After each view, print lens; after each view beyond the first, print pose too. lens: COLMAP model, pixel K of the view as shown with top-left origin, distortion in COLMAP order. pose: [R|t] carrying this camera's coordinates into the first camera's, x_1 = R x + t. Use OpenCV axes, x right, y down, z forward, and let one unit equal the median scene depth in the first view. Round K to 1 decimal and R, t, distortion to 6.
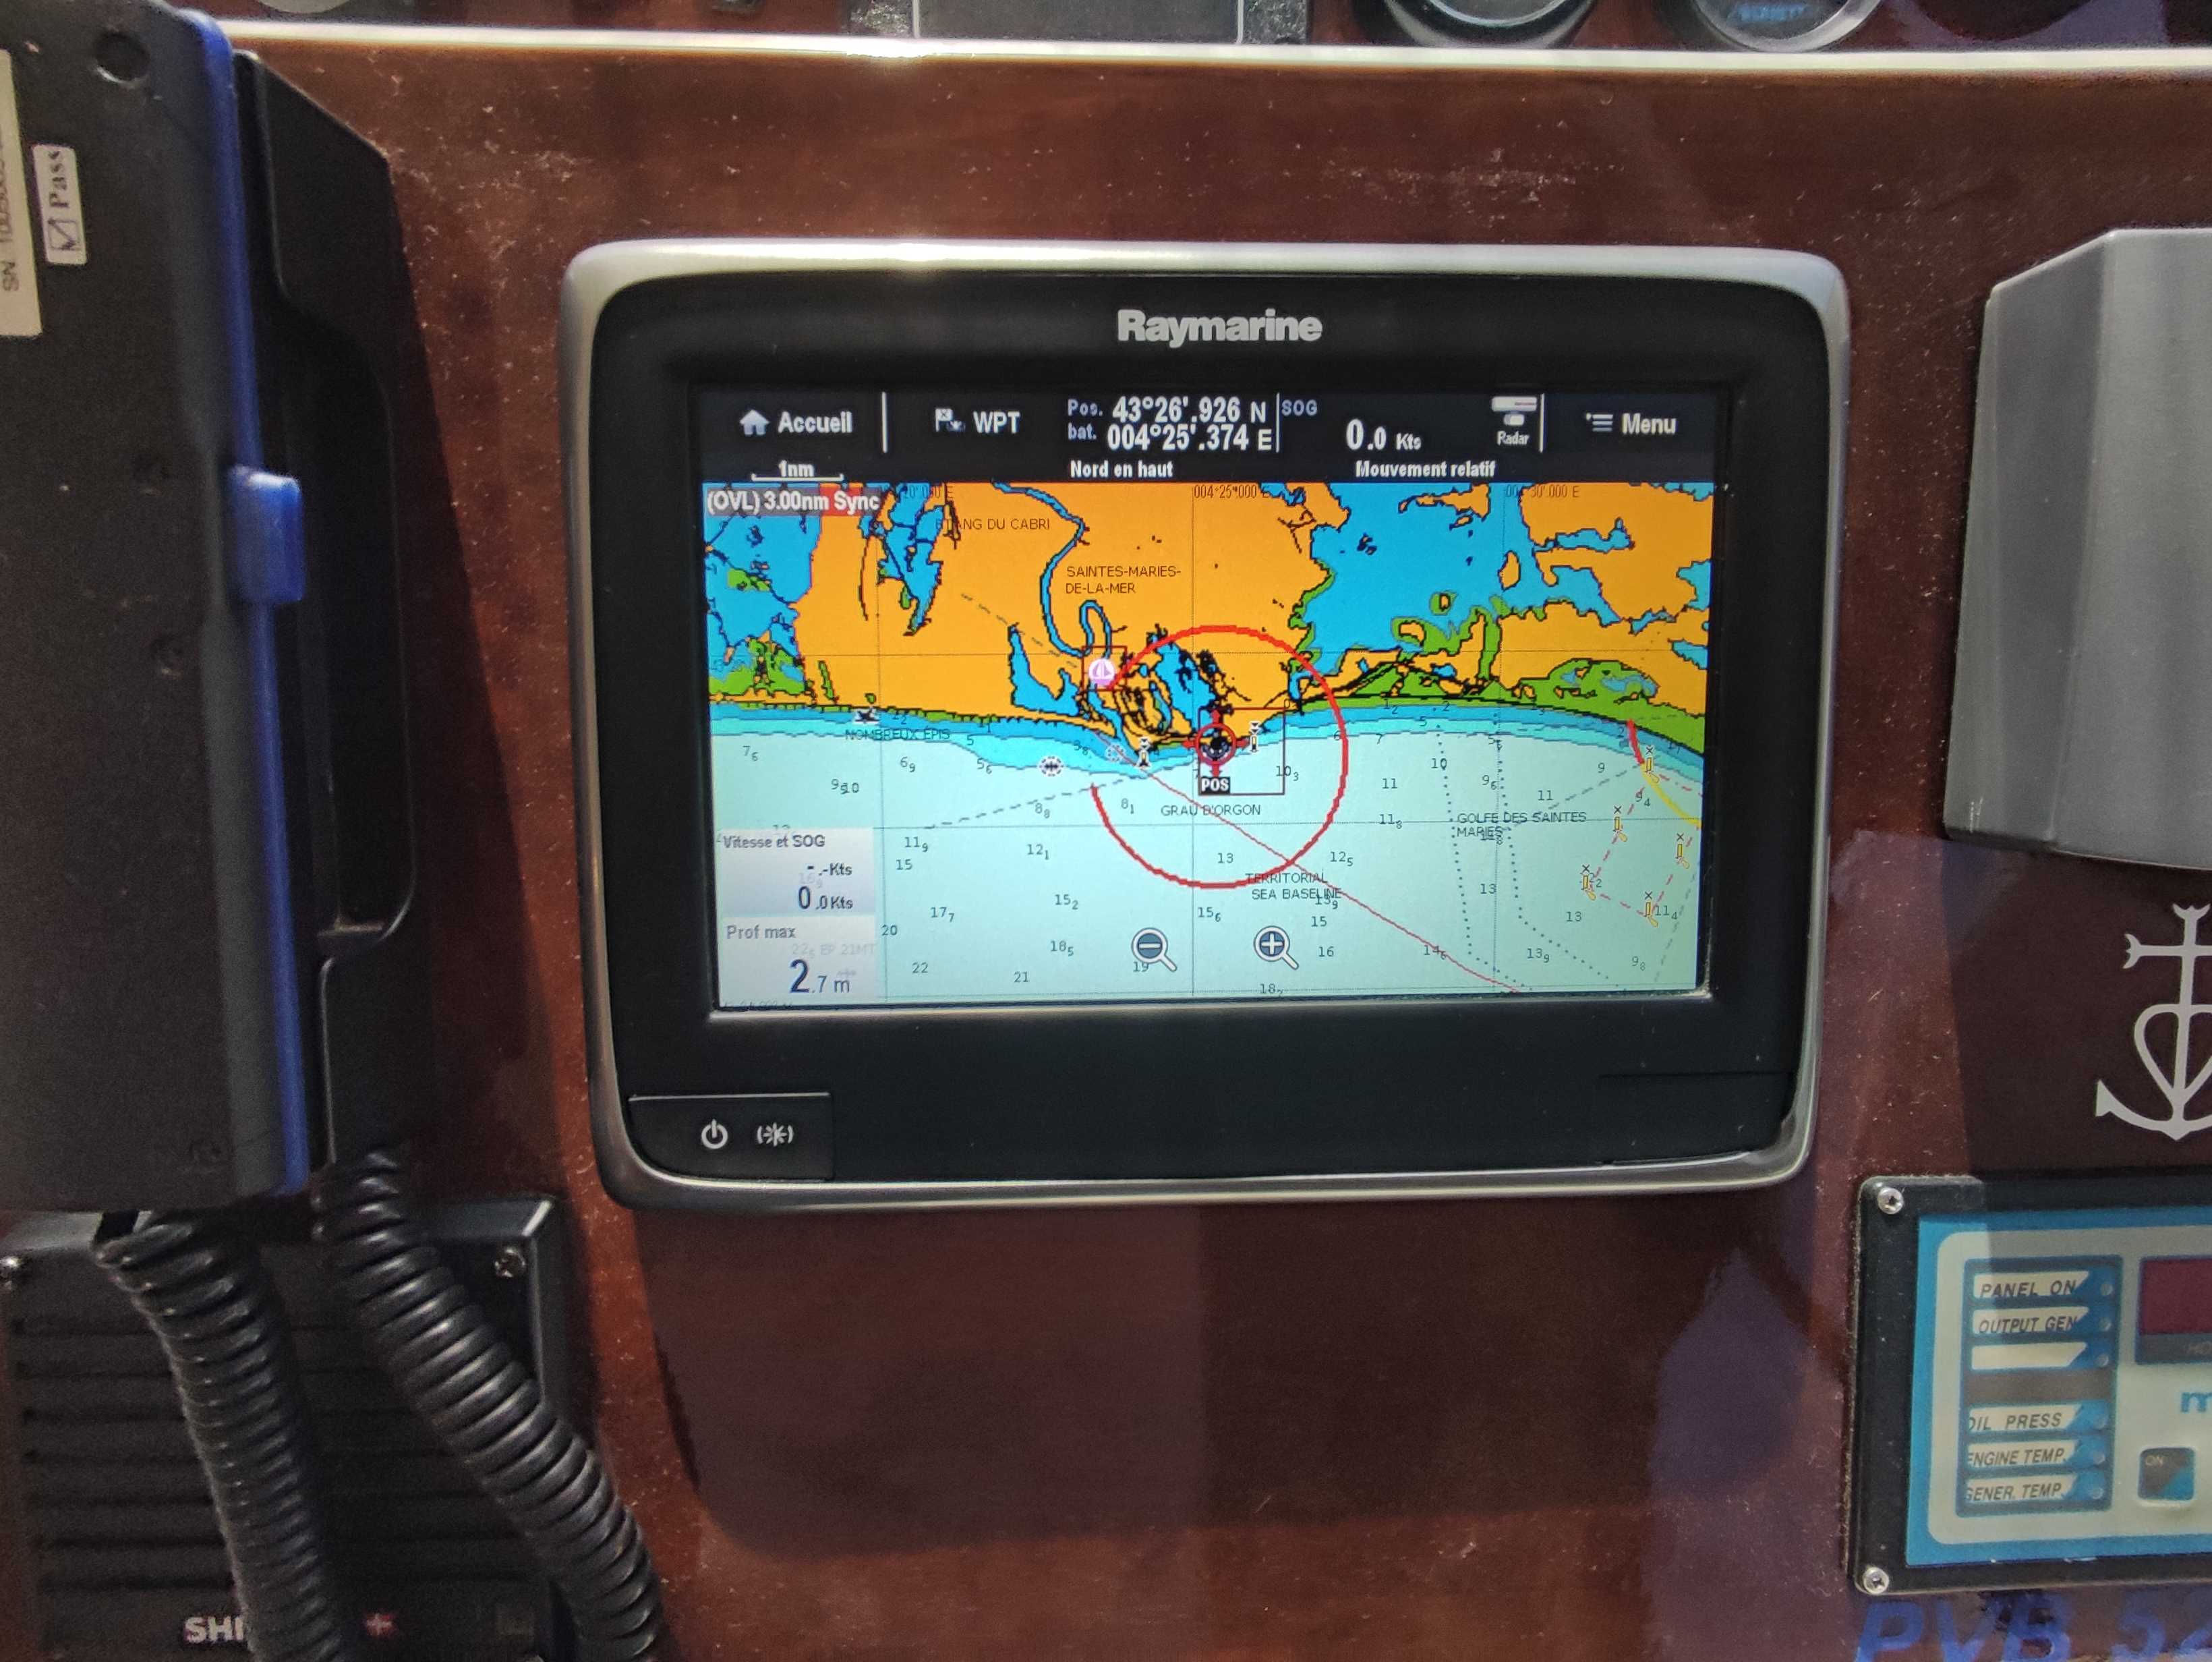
lens RADIAL K [[1008.6, 0, 1108.7], [0, 1008.6, 828.0], [0, 0, 1]] dist [-0.007417, -0.001959]
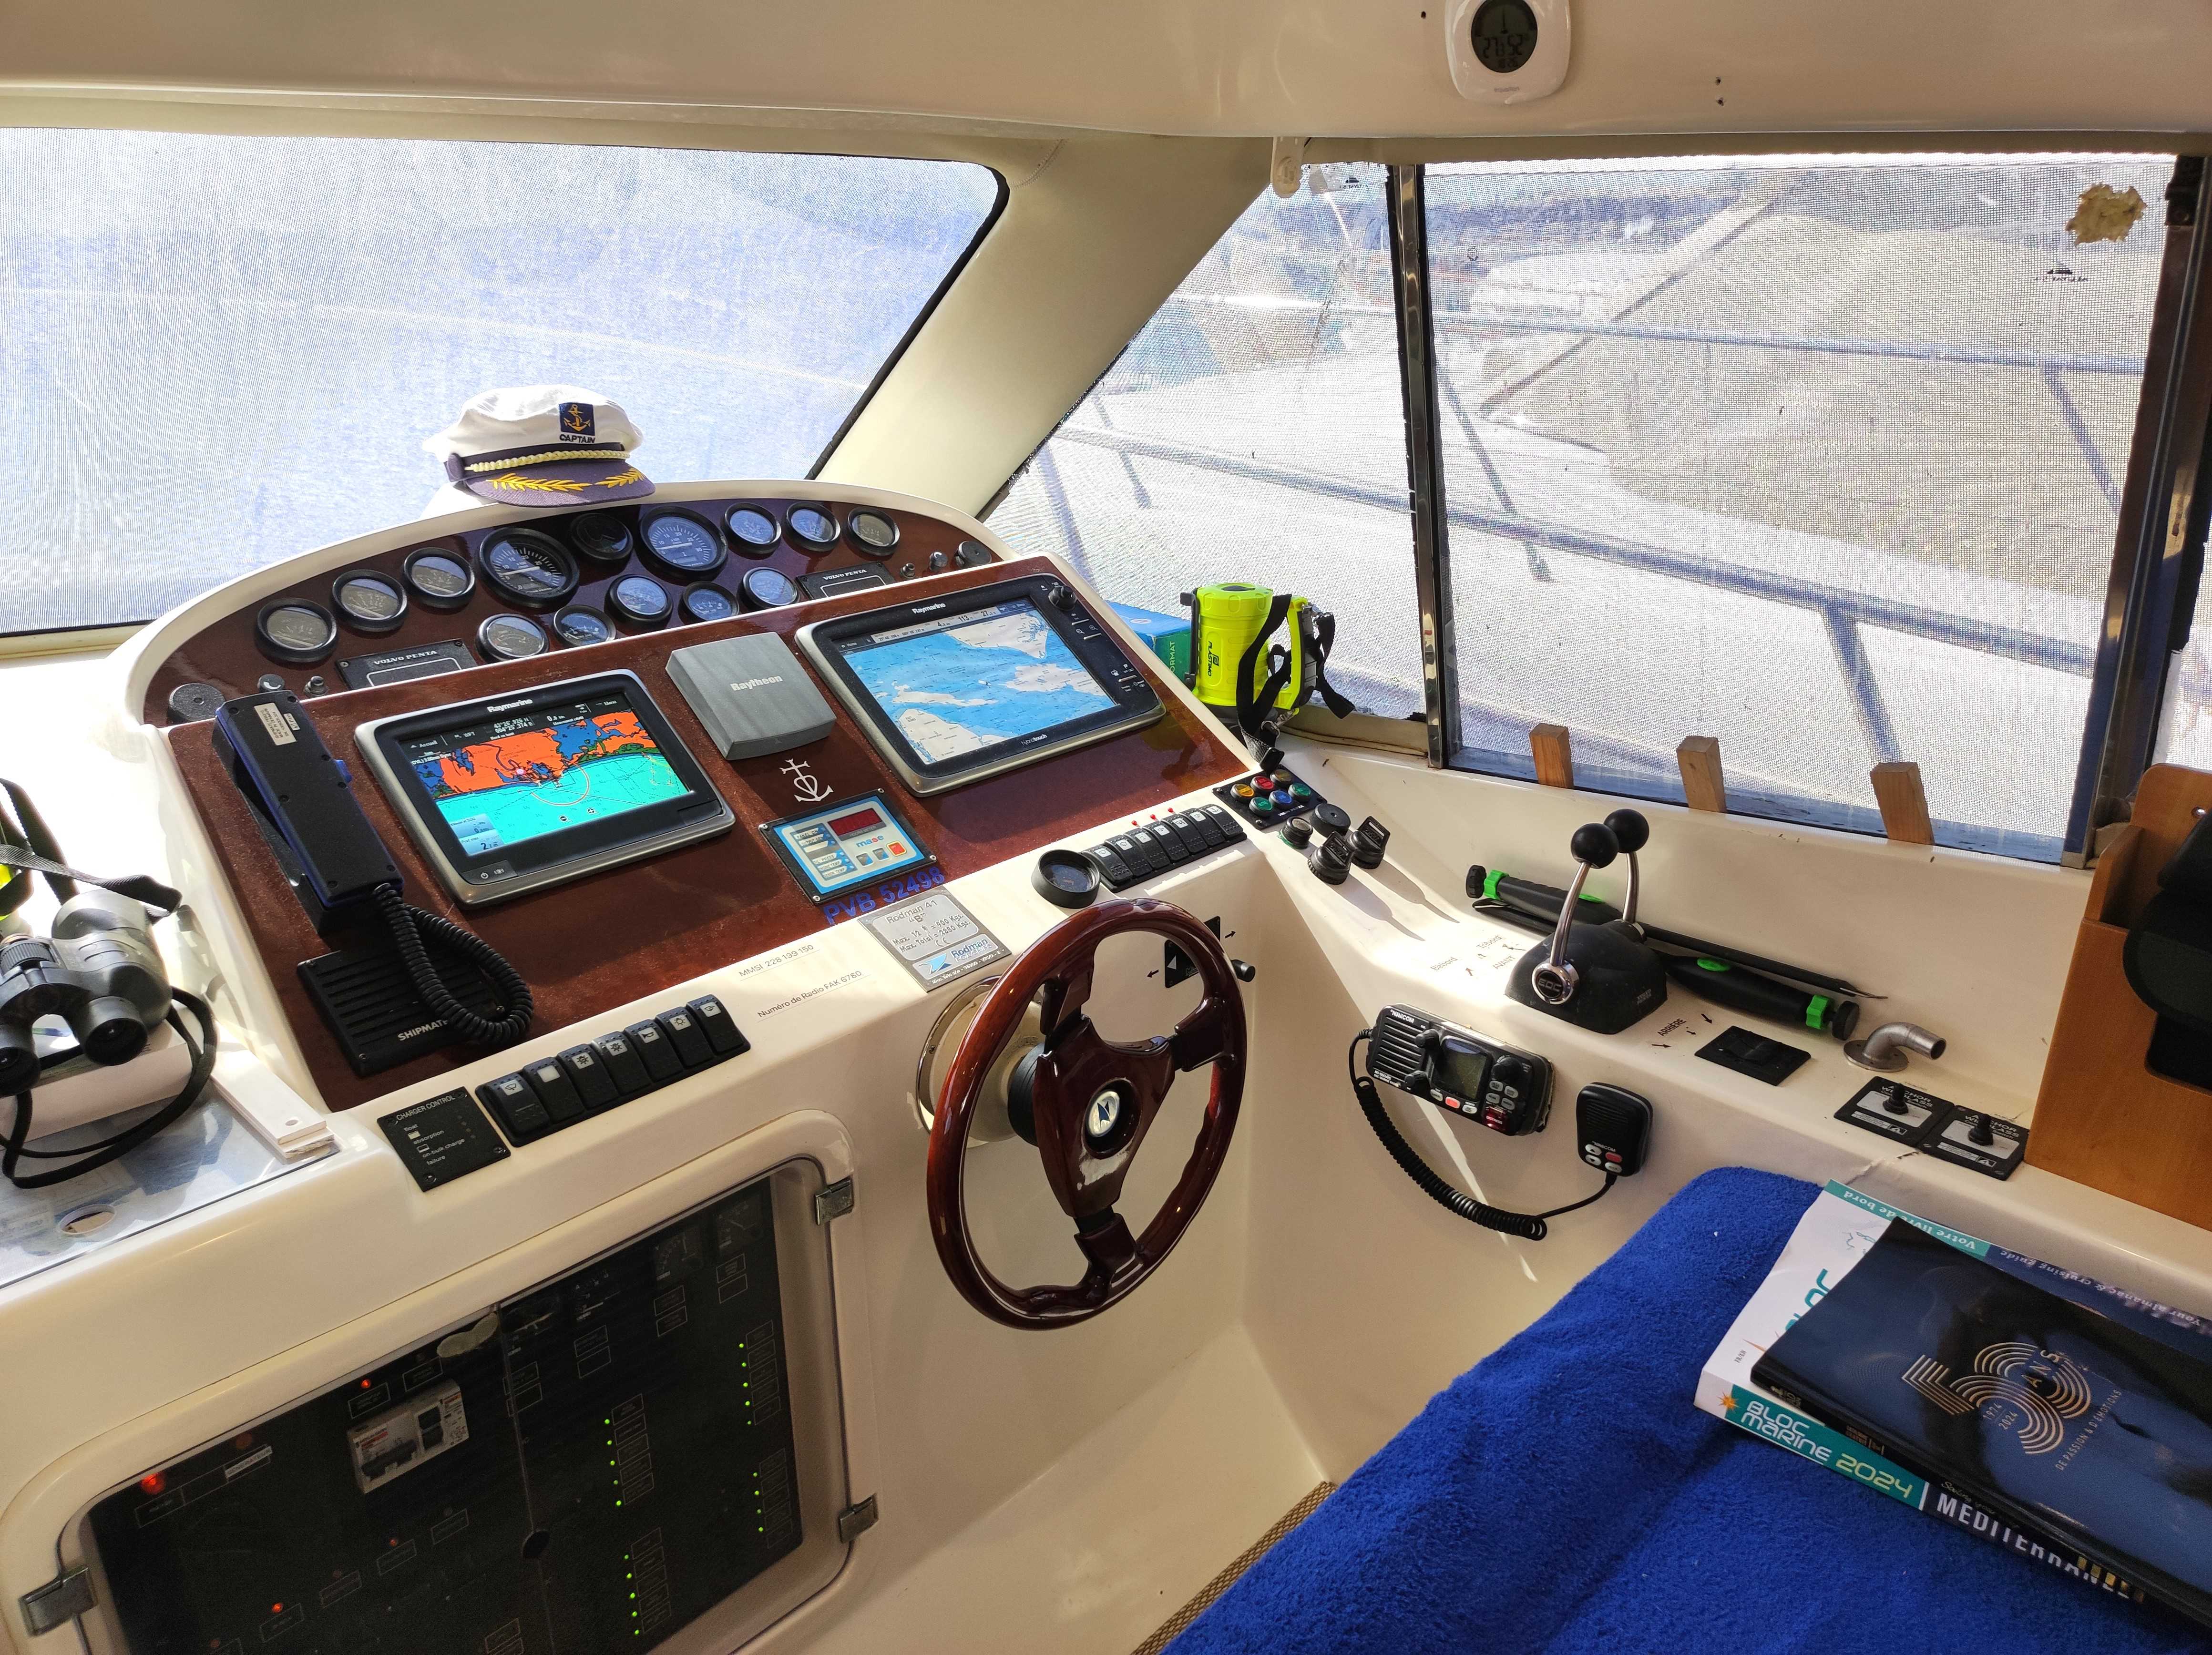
lens RADIAL K [[1652.5, 0, 1106.7], [0, 1652.5, 831.8], [0, 0, 1]] dist [0.023795, -0.016049]
pose [[0.702981, -0.267435, 0.659012, -2.815987], [0.610877, 0.701564, -0.366930, 3.917013], [-0.364209, 0.660520, 0.656556, -4.110941]]
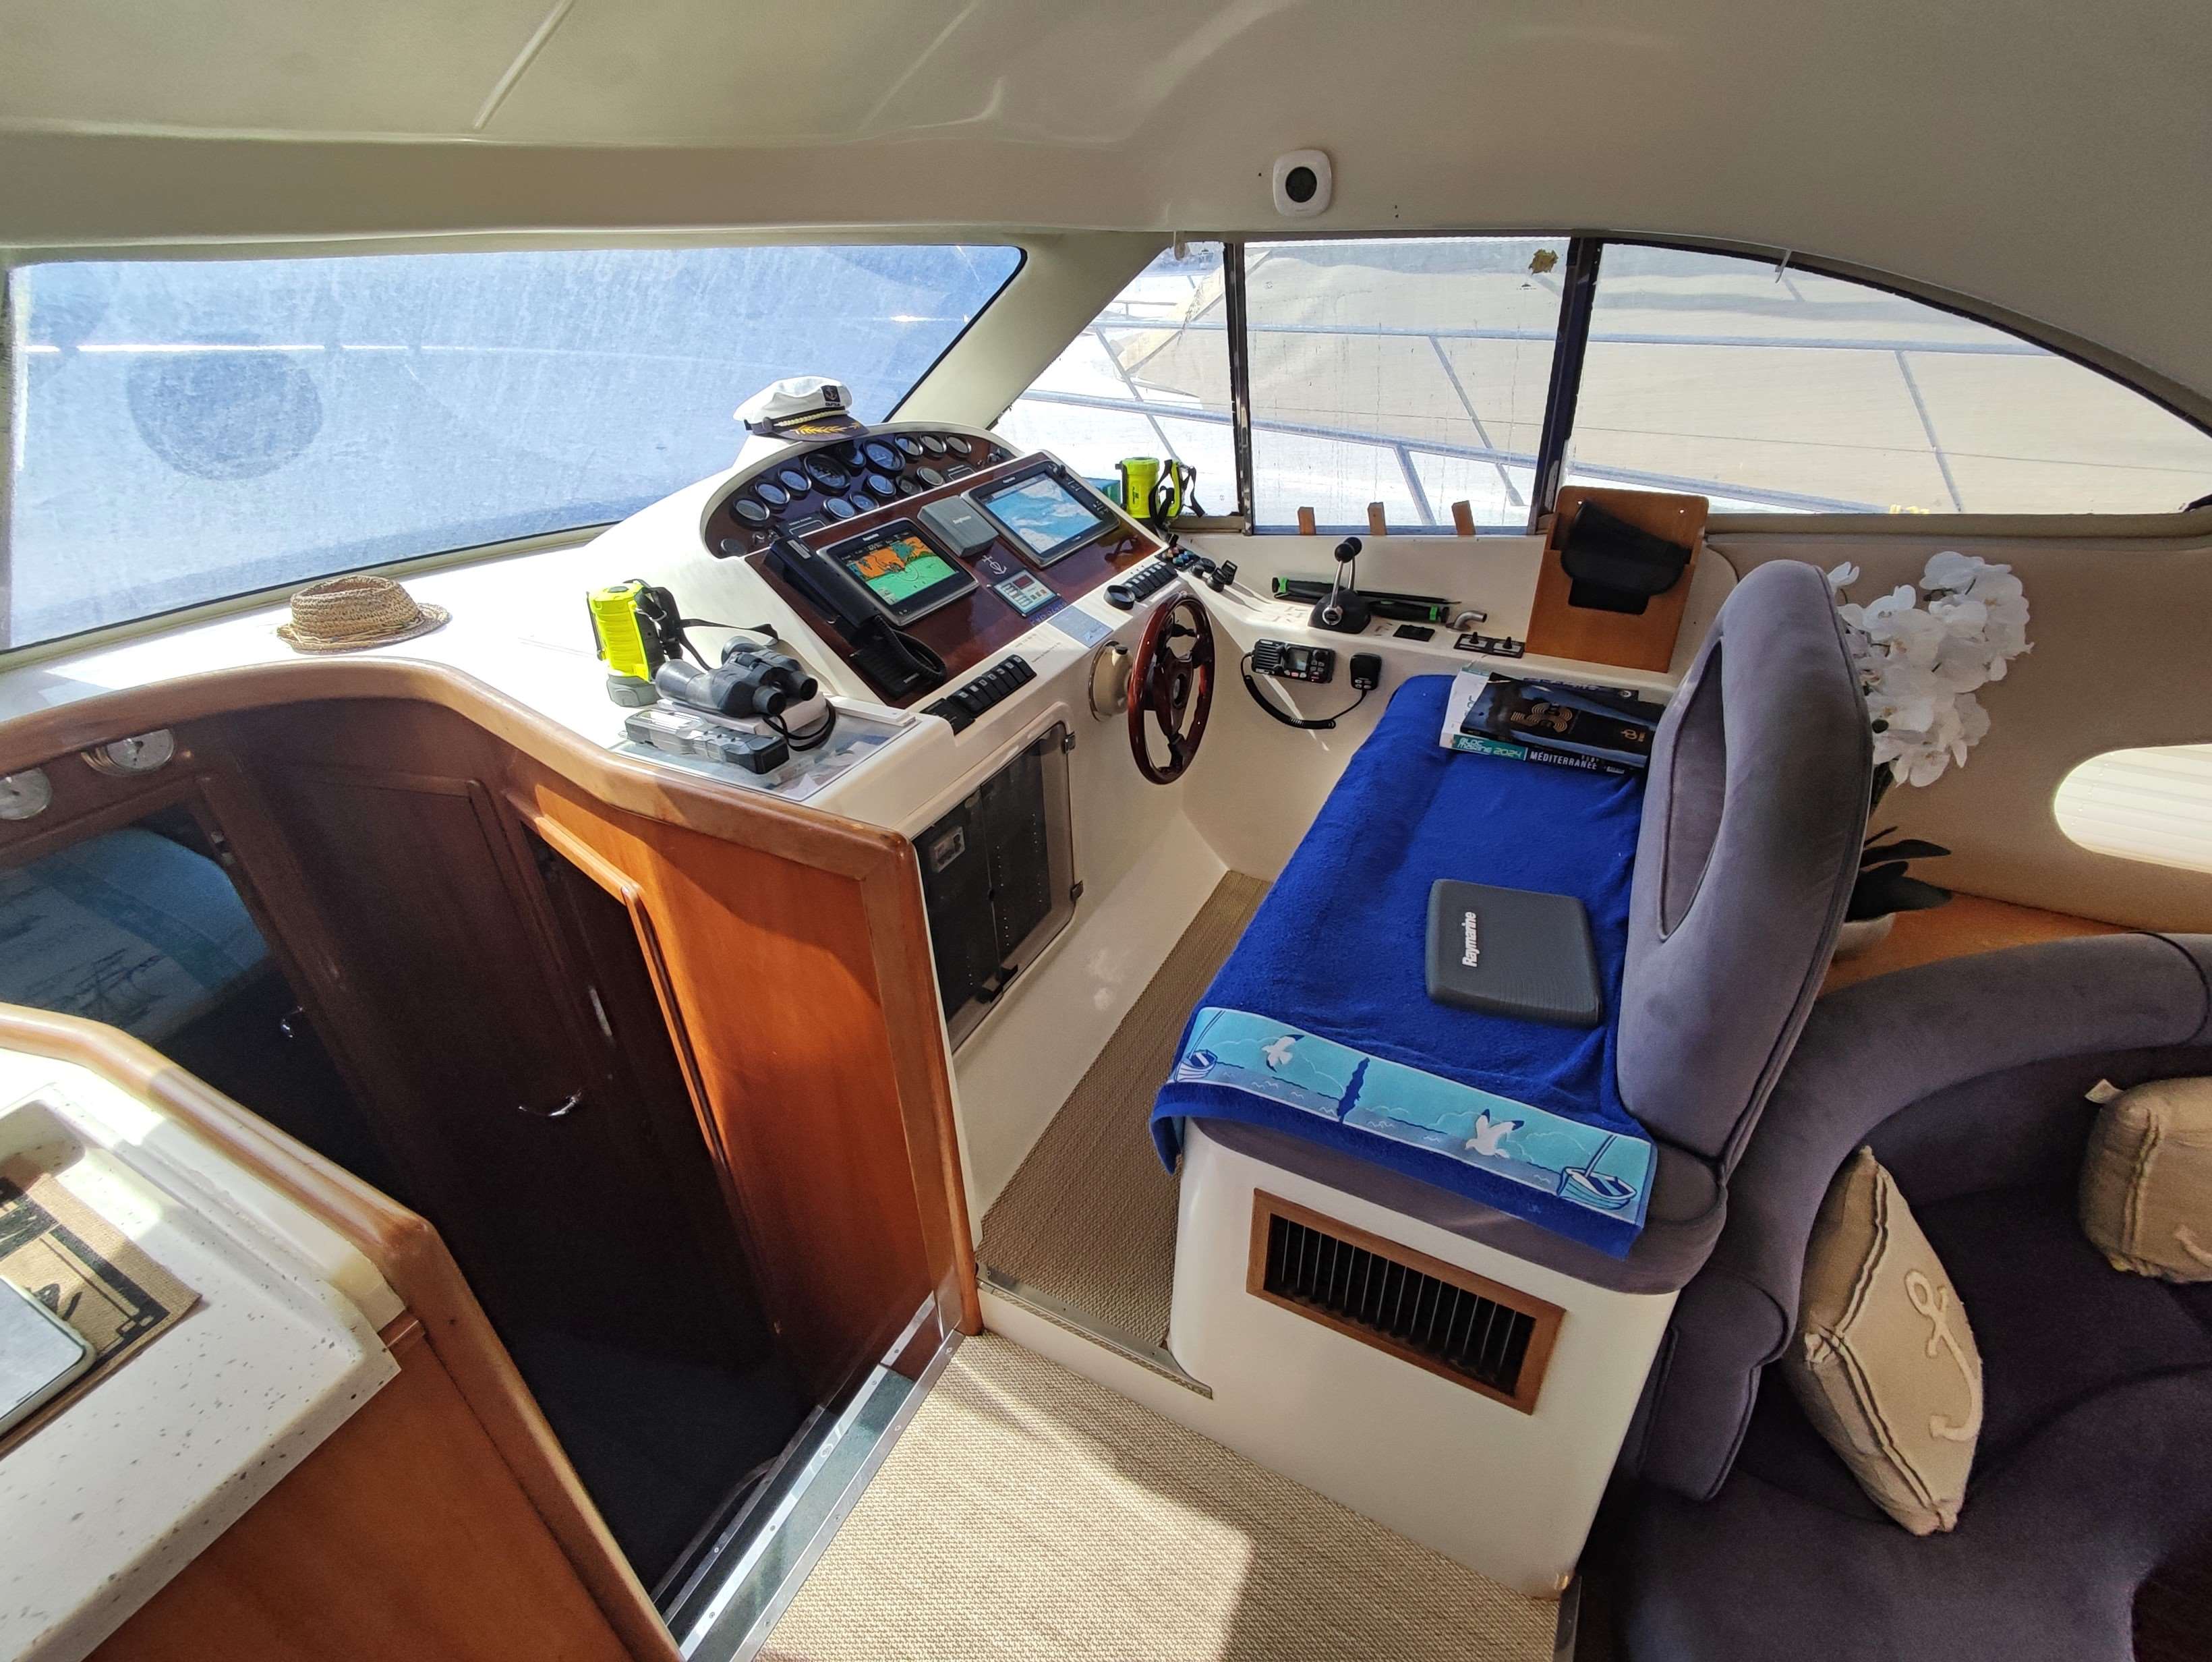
lens RADIAL K [[1008.6, 0, 1111.3], [0, 1008.6, 813.7], [0, 0, 1]] dist [-0.007417, -0.001959]
pose [[0.466230, -0.465912, 0.752034, -6.509586], [0.770397, 0.631704, -0.086251, 3.351752], [-0.434877, 0.619577, 0.653457, -4.114556]]
